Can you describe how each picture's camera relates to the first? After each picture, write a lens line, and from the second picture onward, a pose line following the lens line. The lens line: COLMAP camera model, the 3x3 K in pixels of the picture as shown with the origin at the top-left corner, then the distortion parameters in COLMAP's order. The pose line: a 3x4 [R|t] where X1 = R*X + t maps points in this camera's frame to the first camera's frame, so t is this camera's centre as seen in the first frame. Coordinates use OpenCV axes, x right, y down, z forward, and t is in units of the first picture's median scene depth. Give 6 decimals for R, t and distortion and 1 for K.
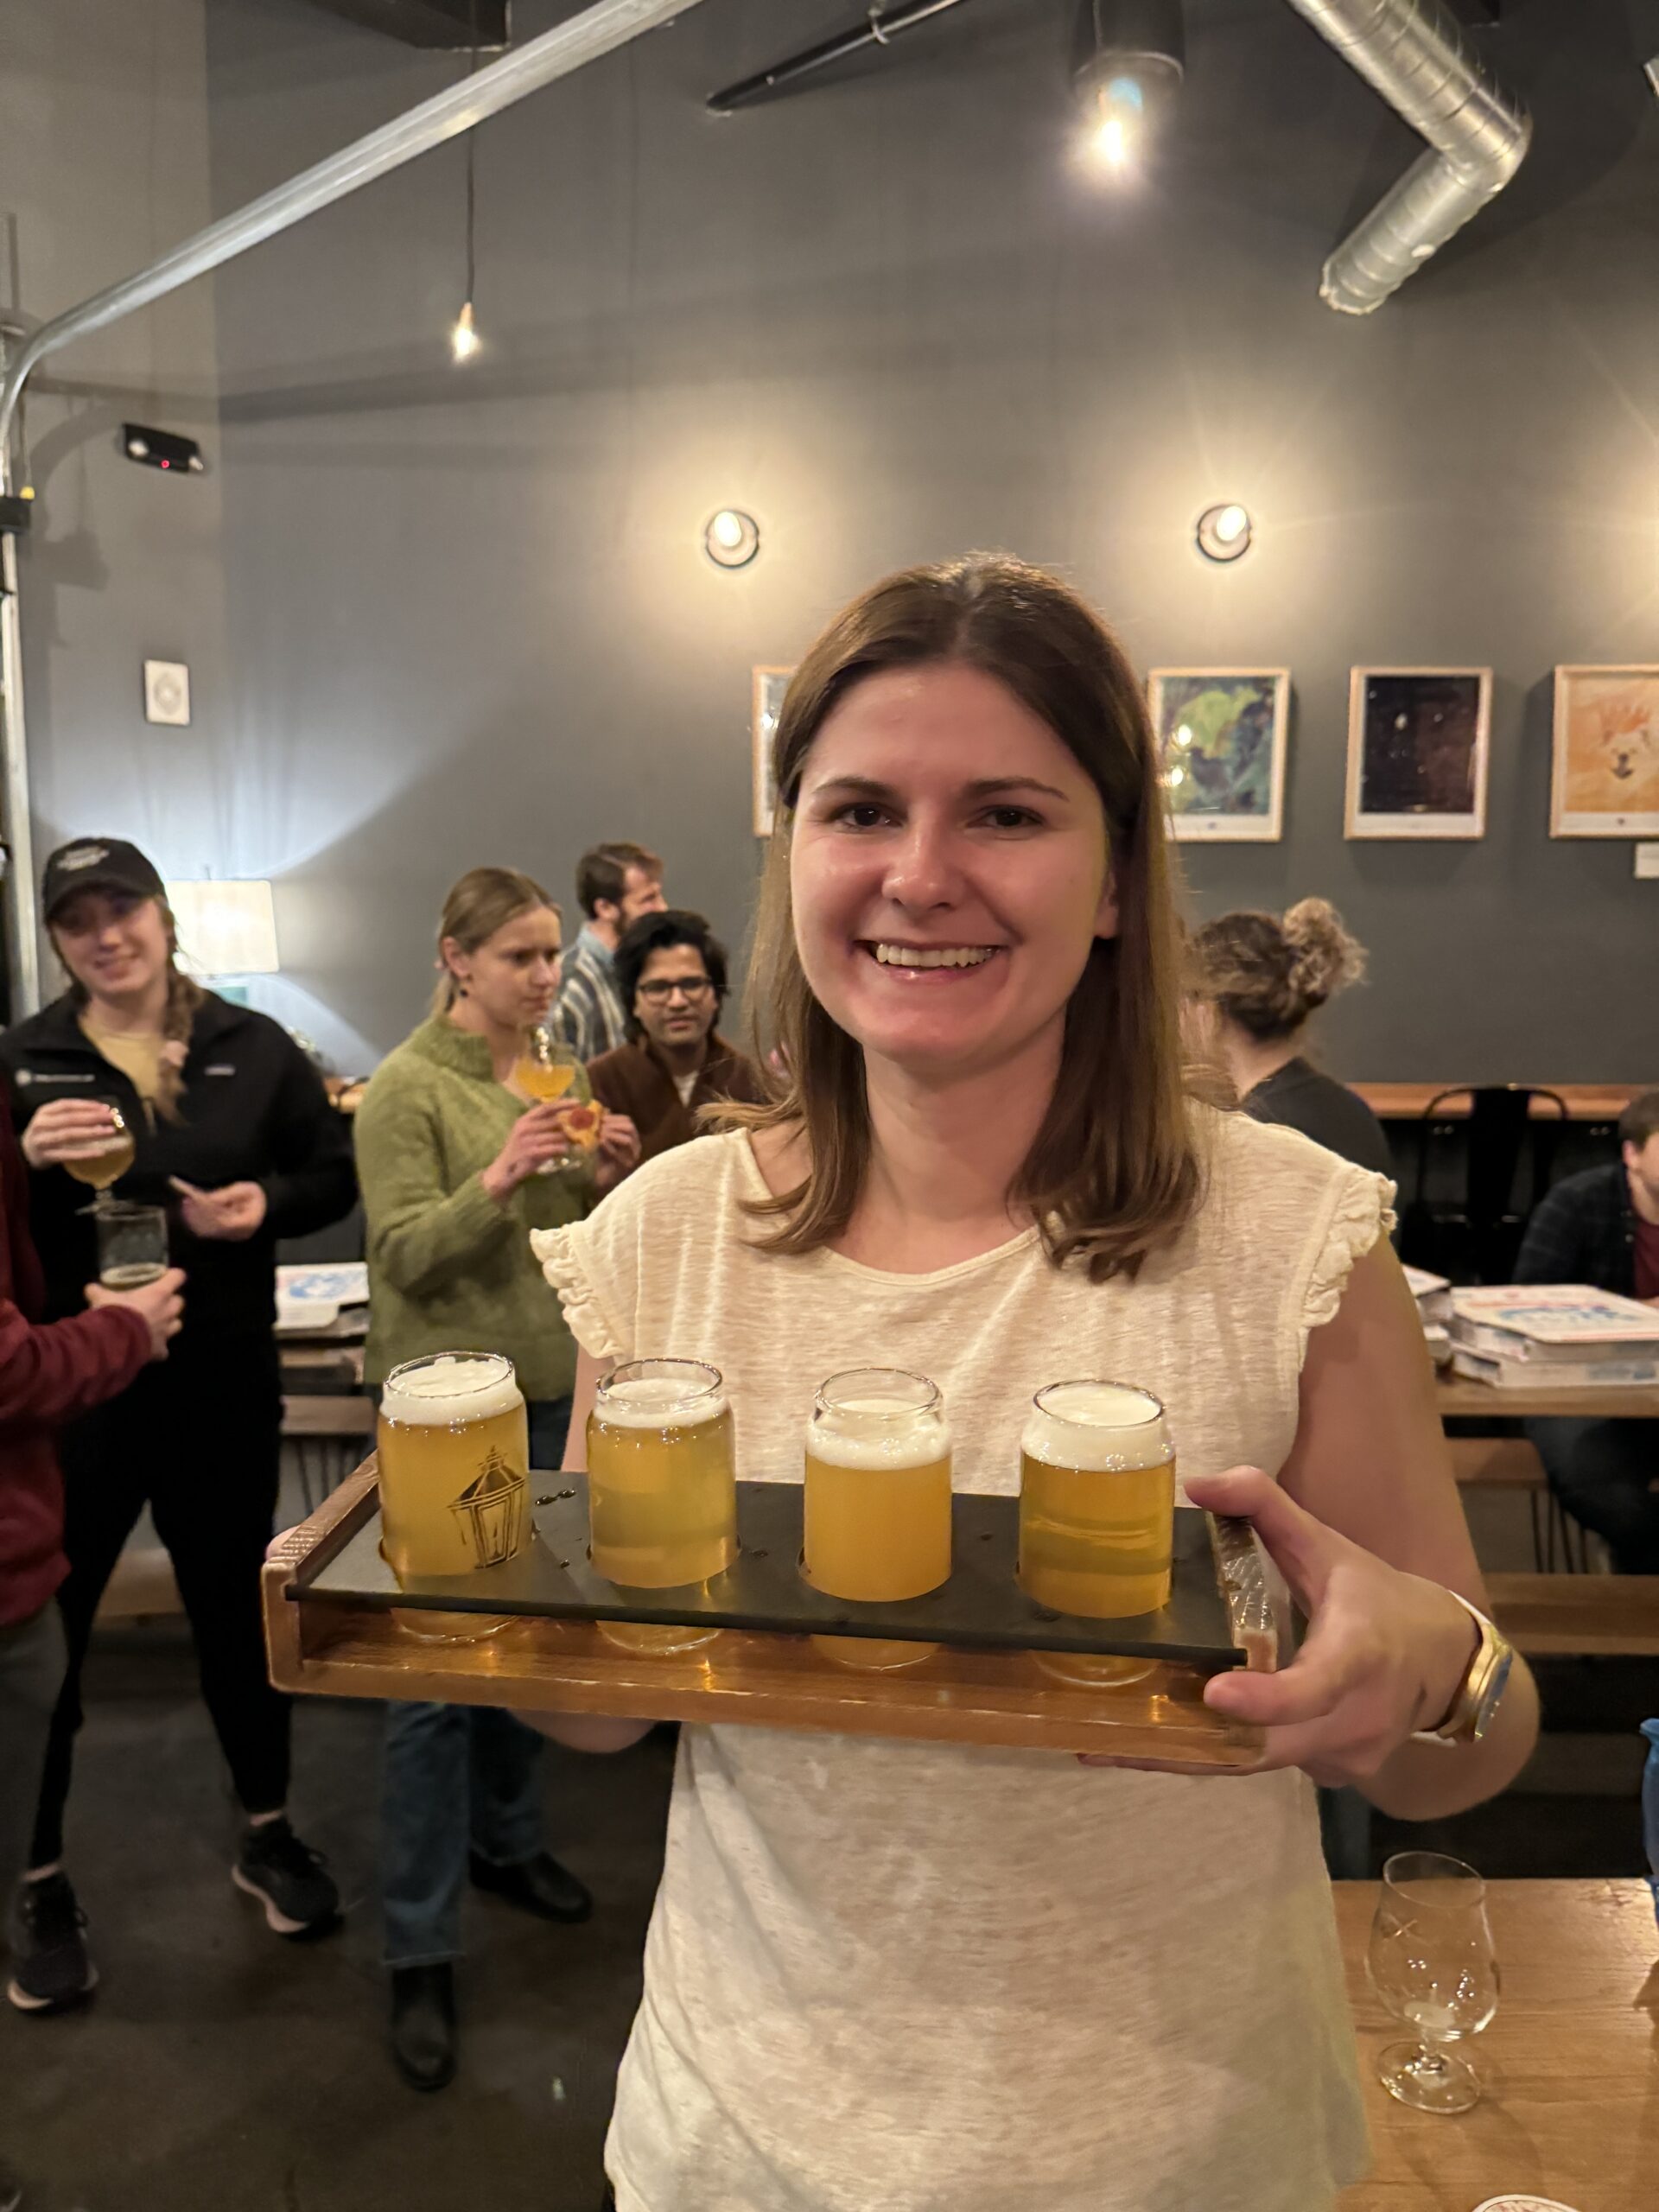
lens RADIAL K [[1647.7, 0, 829.5], [0, 1647.7, 1106.0], [0, 0, 1]] dist [-0.006518, -0.058215]
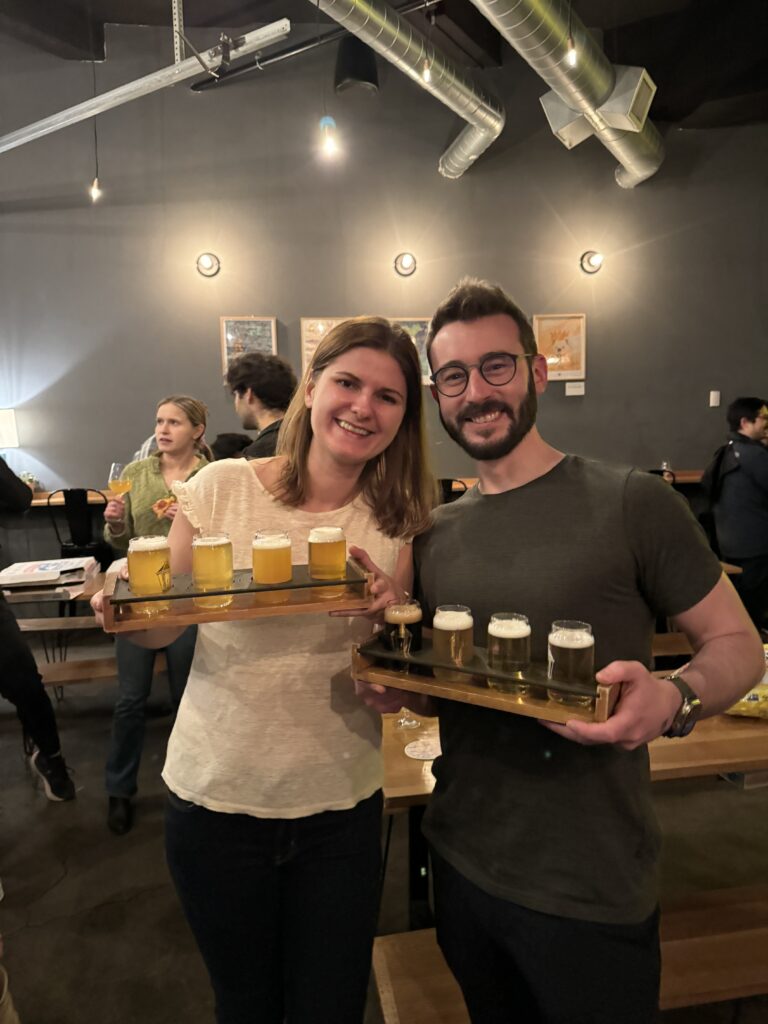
lens RADIAL K [[723.3, 0, 380.0], [0, 723.3, 496.1], [0, 0, 1]] dist [-0.001233, -0.001765]
pose [[0.986024, -0.043354, 0.160862, 0.005636], [0.045557, 0.998911, -0.010029, 0.025007], [-0.160252, 0.017217, 0.986926, -0.117397]]
